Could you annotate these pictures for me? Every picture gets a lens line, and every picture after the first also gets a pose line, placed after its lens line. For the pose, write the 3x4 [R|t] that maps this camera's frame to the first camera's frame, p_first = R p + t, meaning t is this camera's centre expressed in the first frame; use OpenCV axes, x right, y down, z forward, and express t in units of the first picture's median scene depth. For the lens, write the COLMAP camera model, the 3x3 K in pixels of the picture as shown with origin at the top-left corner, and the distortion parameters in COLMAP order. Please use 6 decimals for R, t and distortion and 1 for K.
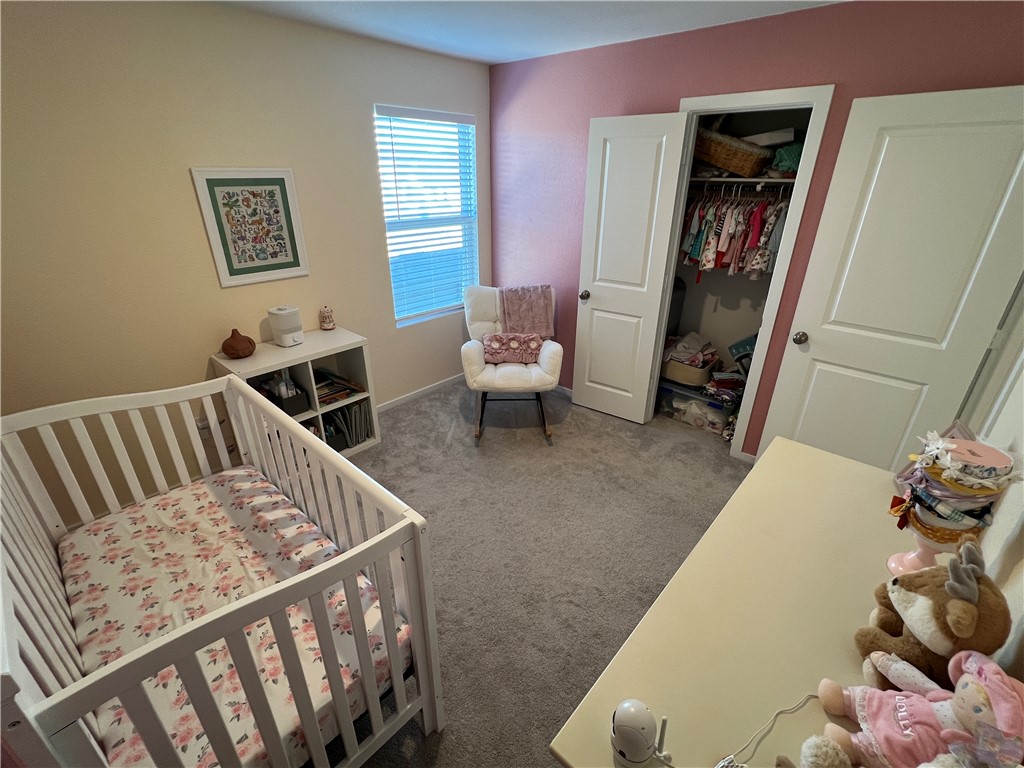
lens RADIAL K [[457.8, 0, 511.0], [0, 457.8, 382.7], [0, 0, 1]] dist [-0.000553, -0.000311]
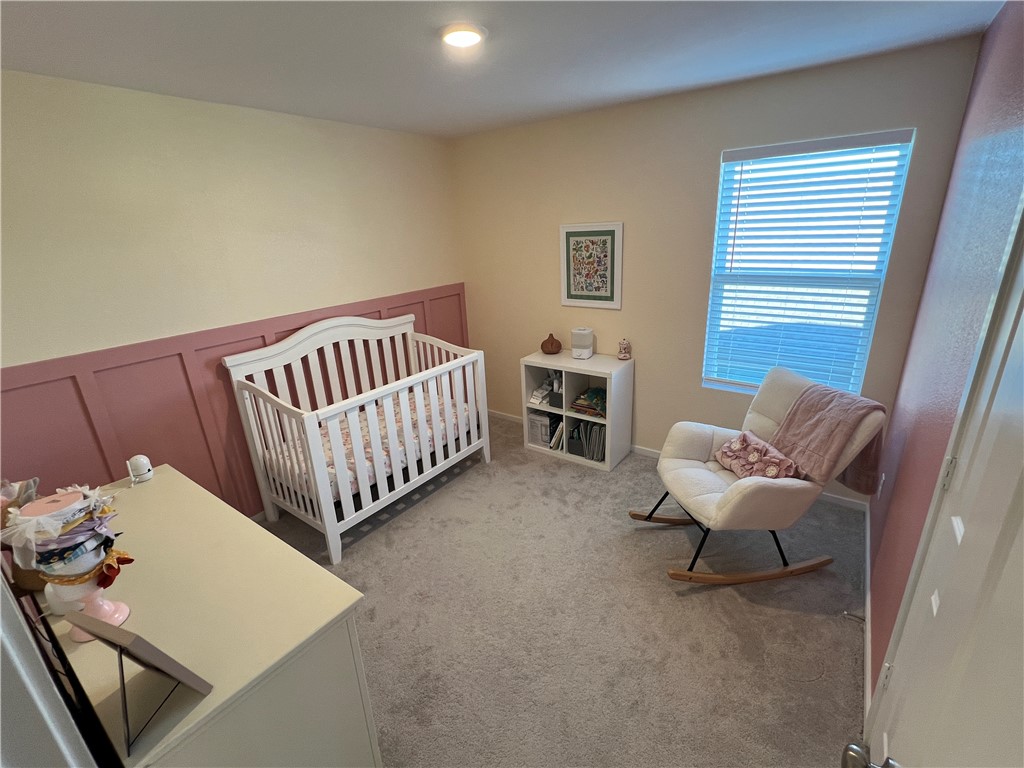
lens RADIAL K [[457.8, 0, 512.5], [0, 457.8, 382.8], [0, 0, 1]] dist [-0.000553, -0.000311]
pose [[0.110228, 0.313597, -0.943137, 0.755329], [-0.376676, 0.891313, 0.252342, -0.286347], [0.919763, 0.327442, 0.216372, 0.611387]]
